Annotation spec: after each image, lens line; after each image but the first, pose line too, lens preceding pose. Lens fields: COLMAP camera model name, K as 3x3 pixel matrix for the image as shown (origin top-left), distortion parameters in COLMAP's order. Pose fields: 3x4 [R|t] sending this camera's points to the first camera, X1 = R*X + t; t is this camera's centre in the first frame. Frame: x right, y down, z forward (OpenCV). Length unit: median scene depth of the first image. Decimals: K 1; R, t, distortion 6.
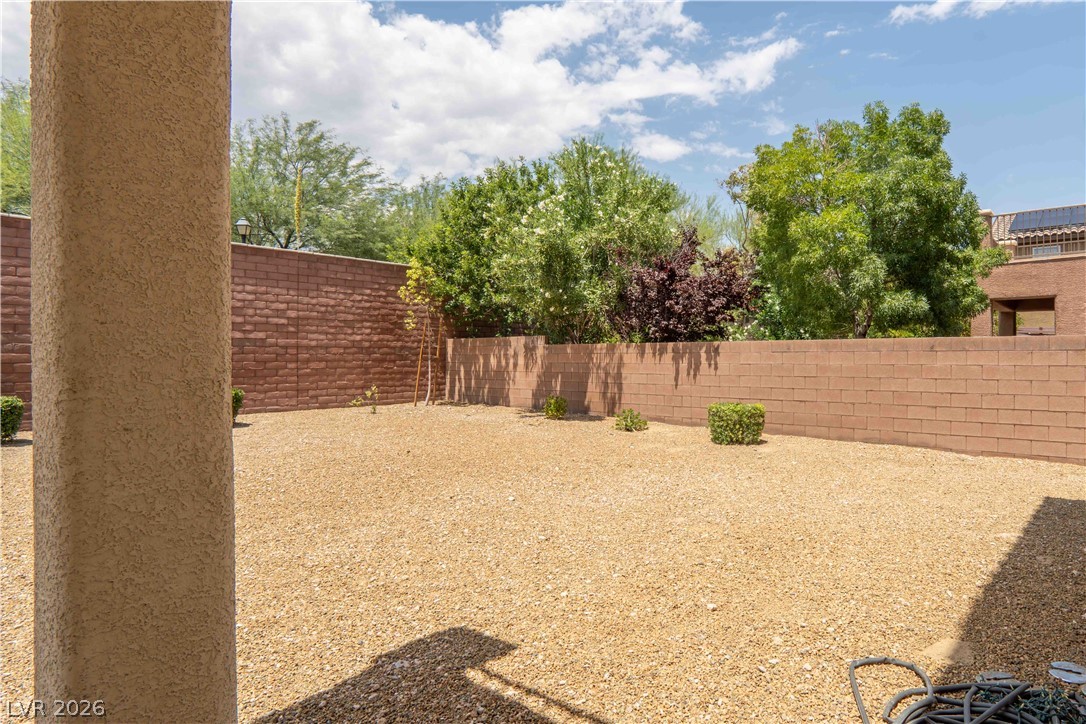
lens RADIAL K [[590.0, 0, 538.1], [0, 590.0, 363.3], [0, 0, 1]] dist [-0.028731, 0.003319]
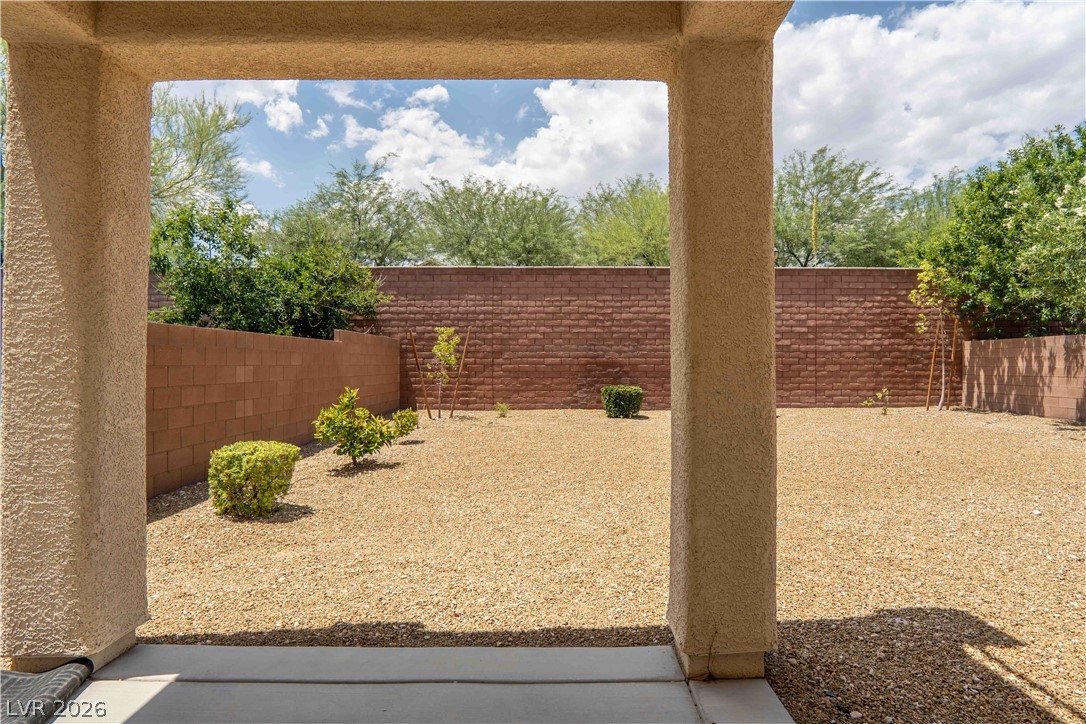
lens RADIAL K [[590.0, 0, 549.8], [0, 590.0, 361.7], [0, 0, 1]] dist [-0.028731, 0.003319]
pose [[0.597152, -0.003698, -0.802119, 0.194966], [0.017696, 0.999807, 0.008565, -0.027619], [0.801933, -0.019309, 0.597102, -0.093569]]
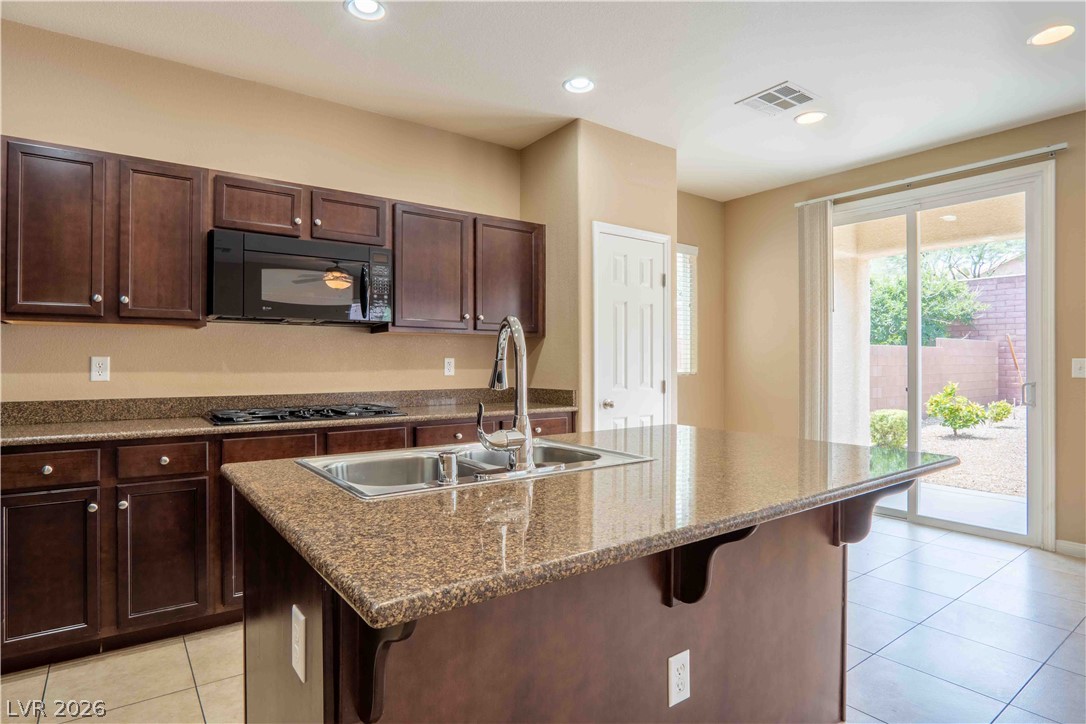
lens RADIAL K [[590.0, 0, 542.3], [0, 590.0, 359.1], [0, 0, 1]] dist [-0.028731, 0.003319]
pose [[-0.283042, -0.001461, -0.959106, 0.602926], [0.019862, 0.999775, -0.007384, -0.039182], [0.958902, -0.021139, -0.282950, -0.240930]]
